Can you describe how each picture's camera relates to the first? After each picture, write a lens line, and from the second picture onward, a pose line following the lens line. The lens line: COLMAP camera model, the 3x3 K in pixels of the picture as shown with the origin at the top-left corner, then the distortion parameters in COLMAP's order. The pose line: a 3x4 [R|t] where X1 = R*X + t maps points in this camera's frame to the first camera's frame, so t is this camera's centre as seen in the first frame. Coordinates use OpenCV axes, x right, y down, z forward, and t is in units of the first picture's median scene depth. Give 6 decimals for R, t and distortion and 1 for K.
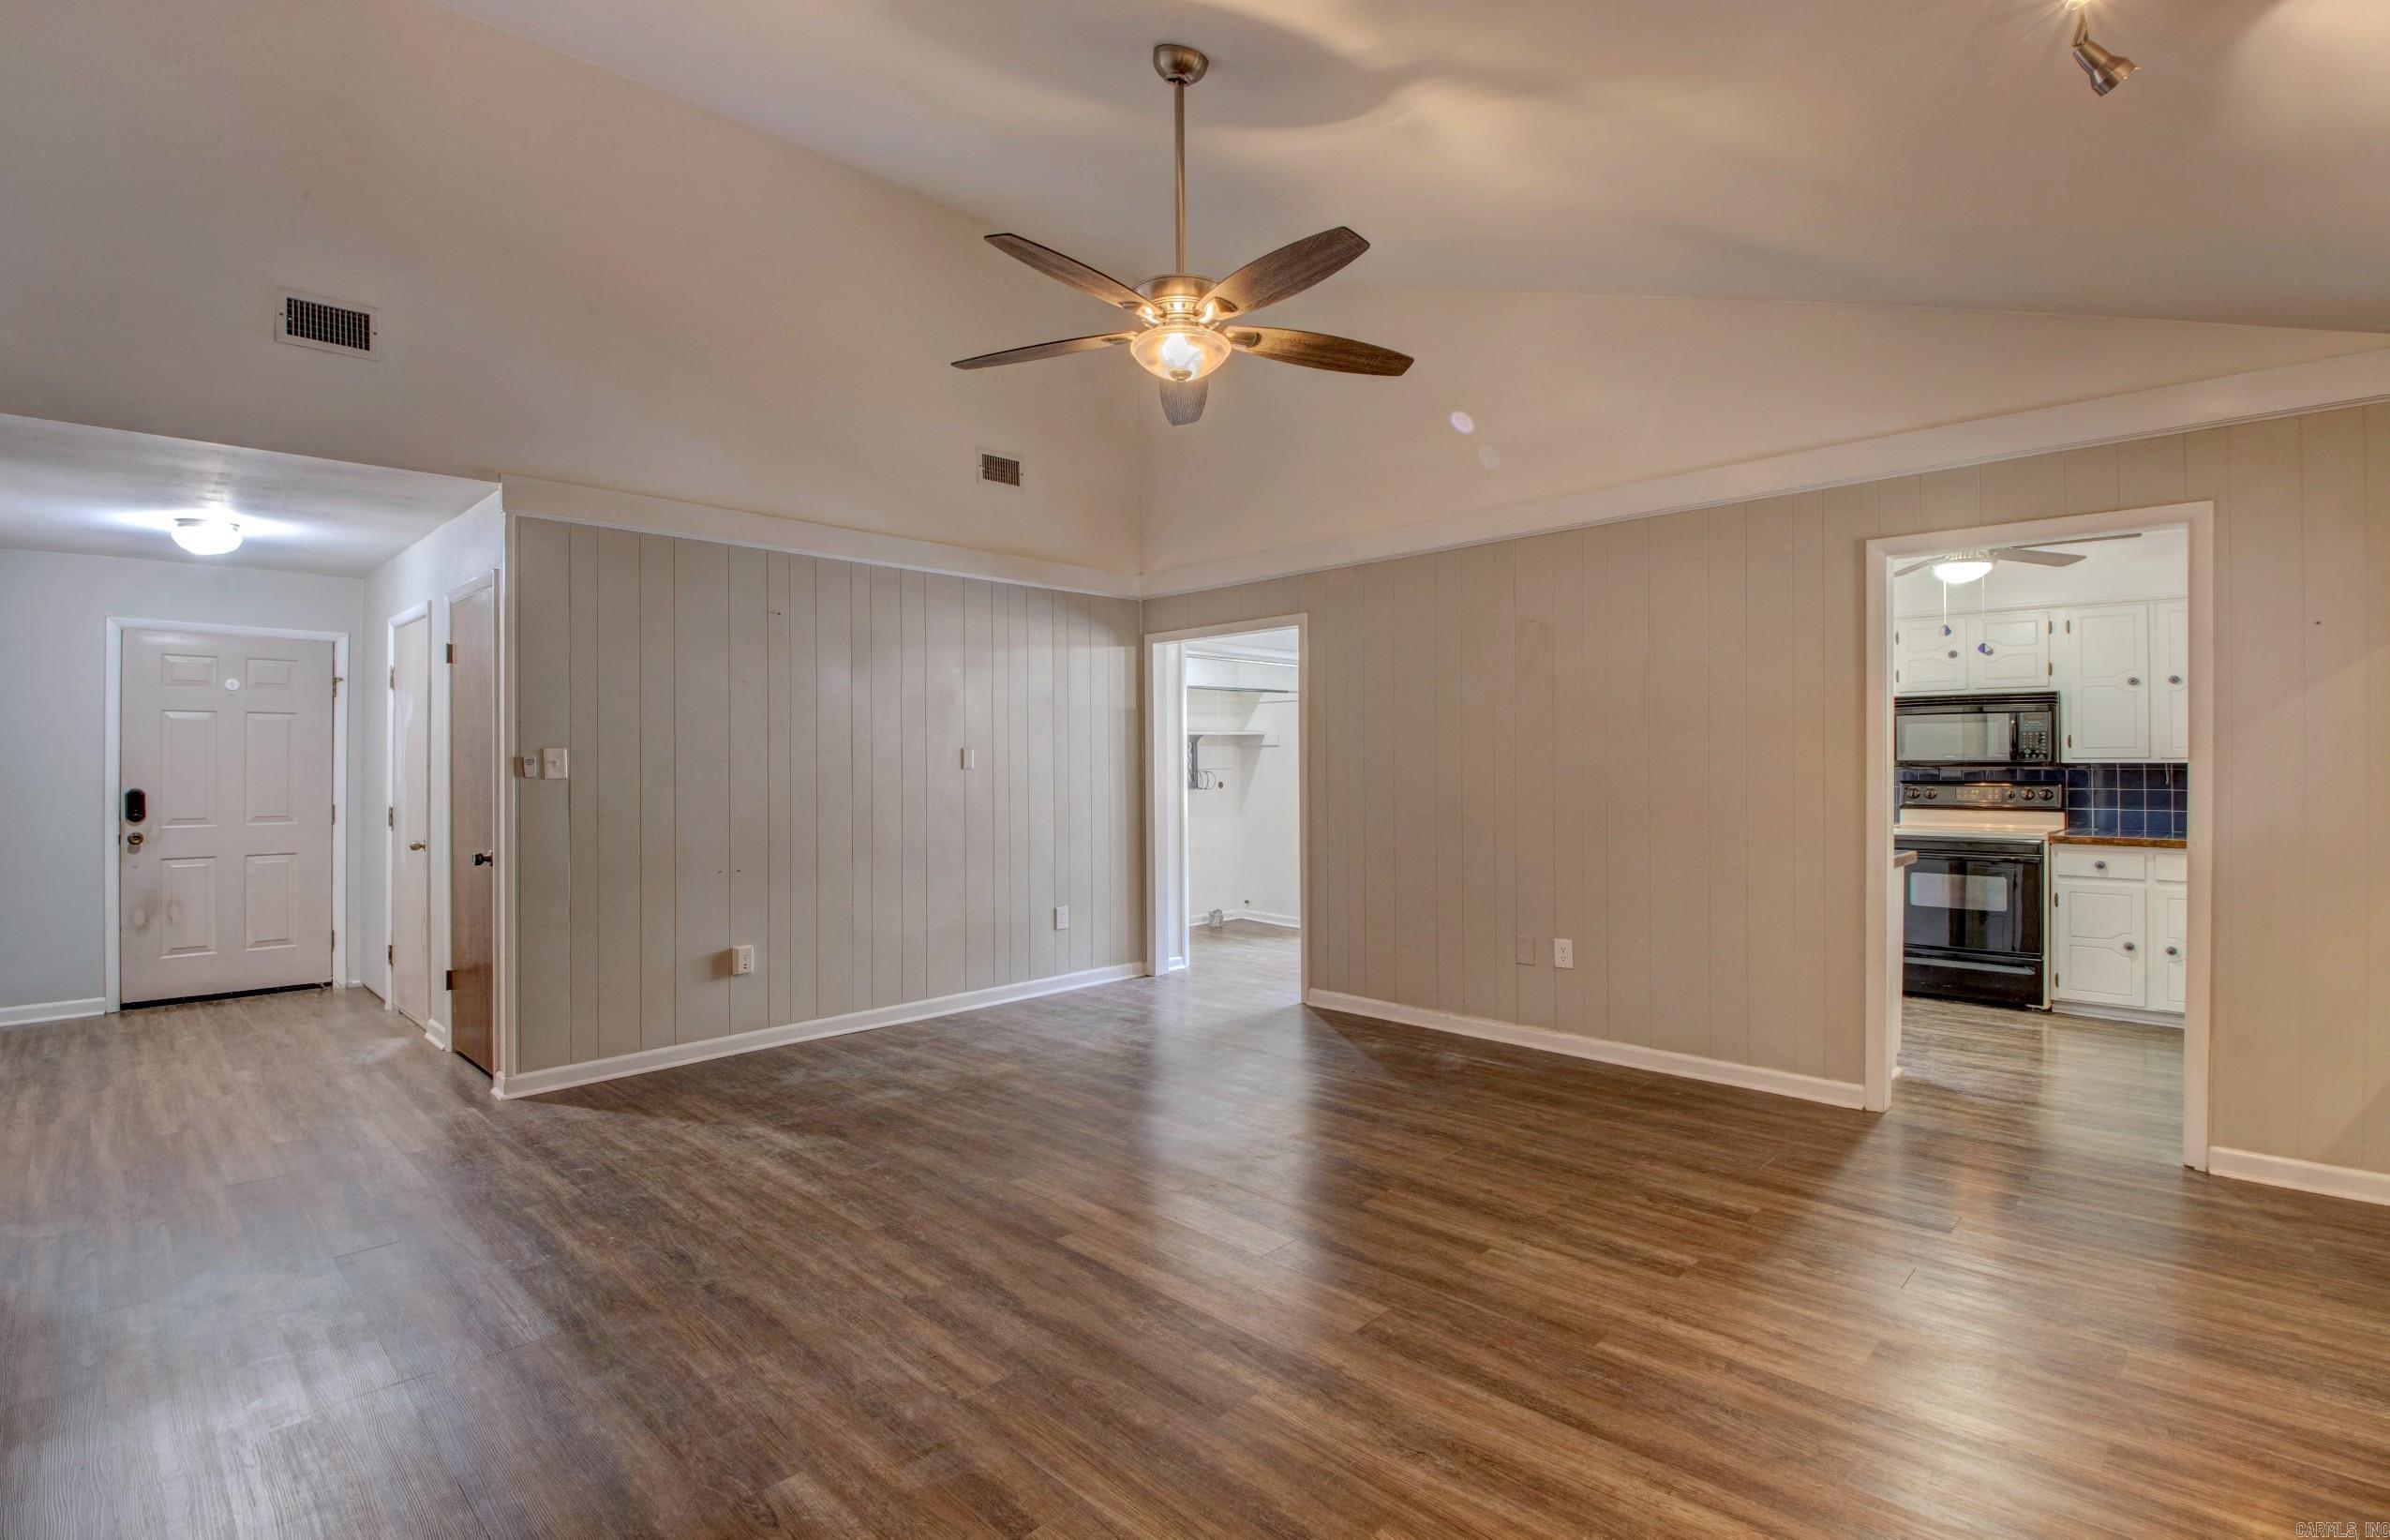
lens RADIAL K [[1088.9, 0, 1242.3], [0, 1088.9, 761.3], [0, 0, 1]] dist [0.003023, -0.000565]
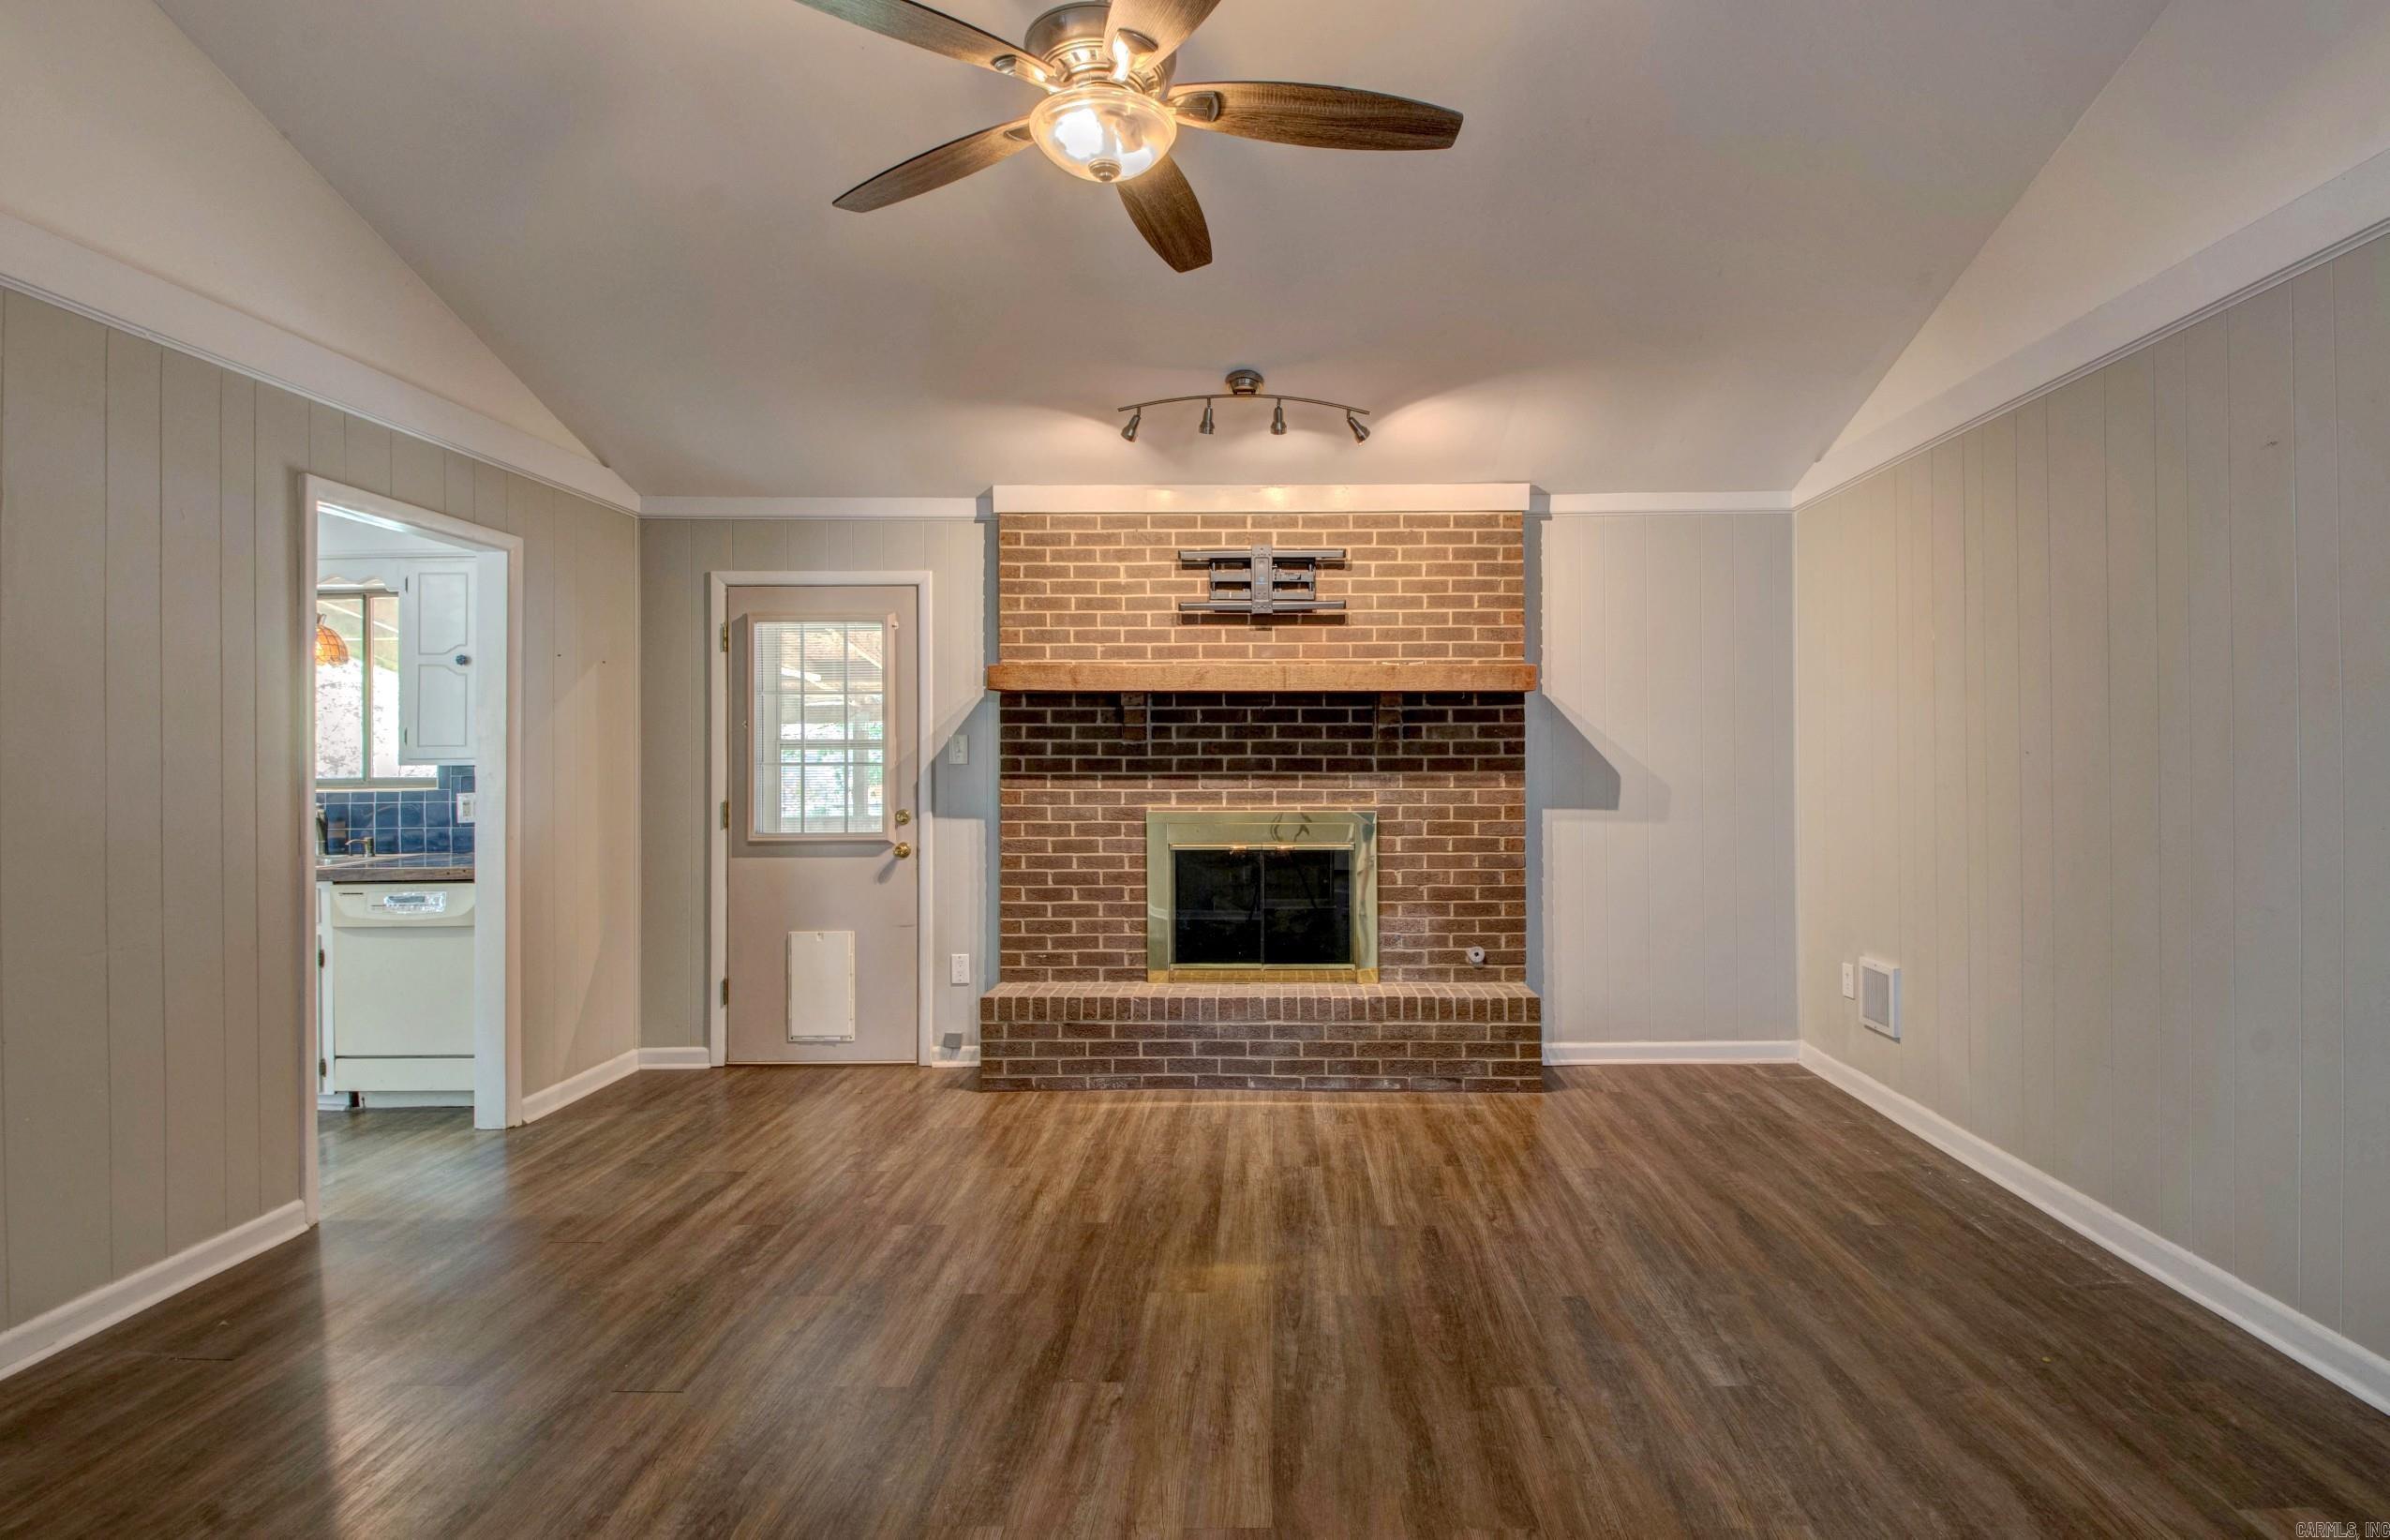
lens RADIAL K [[1229.7, 0, 1272.3], [0, 1229.7, 751.3], [0, 0, 1]] dist [0.049495, -0.059218]
pose [[-0.680294, 0.014663, 0.732792, -0.423765], [0.011018, 0.999891, -0.009779, 0.003435], [-0.732856, 0.001421, -0.680382, 0.898539]]
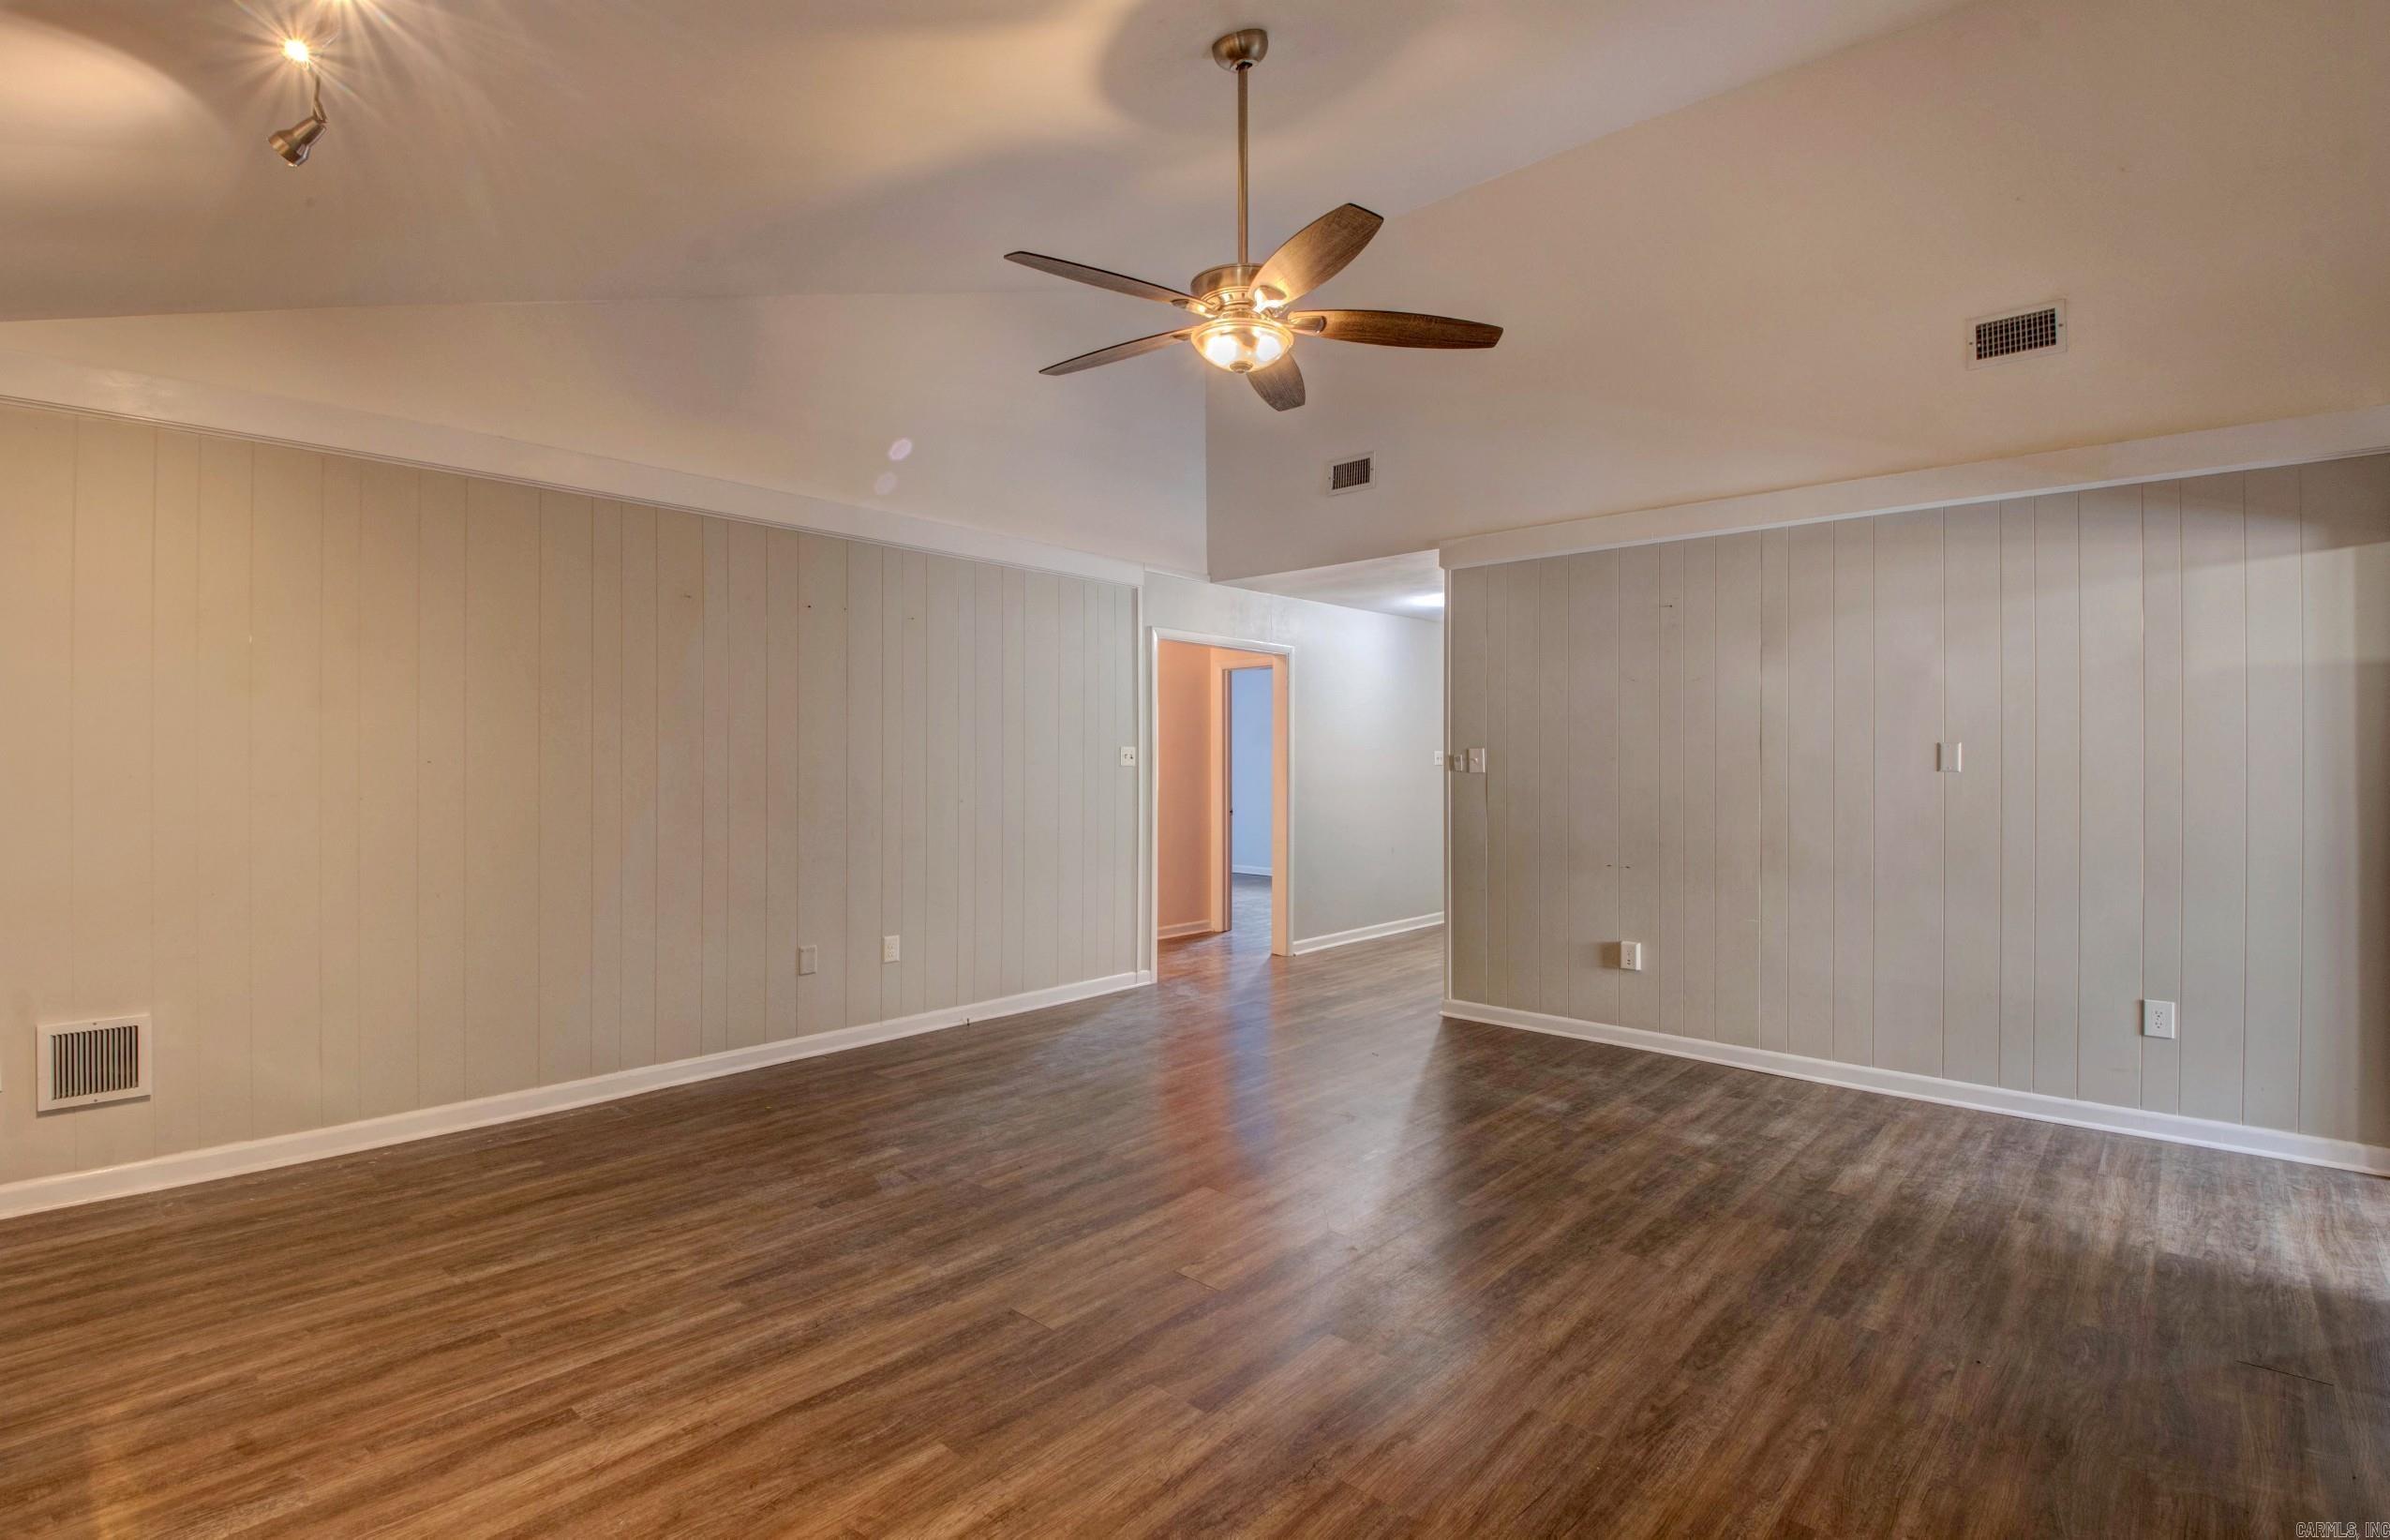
lens RADIAL K [[1101.1, 0, 1145.0], [0, 1101.1, 739.9], [0, 0, 1]] dist [0.025412, -0.027580]
pose [[0.007802, -0.016547, -0.999833, 0.585707], [-0.004727, 0.999851, -0.016584, 0.001378], [0.999958, 0.004855, 0.007722, 0.563472]]
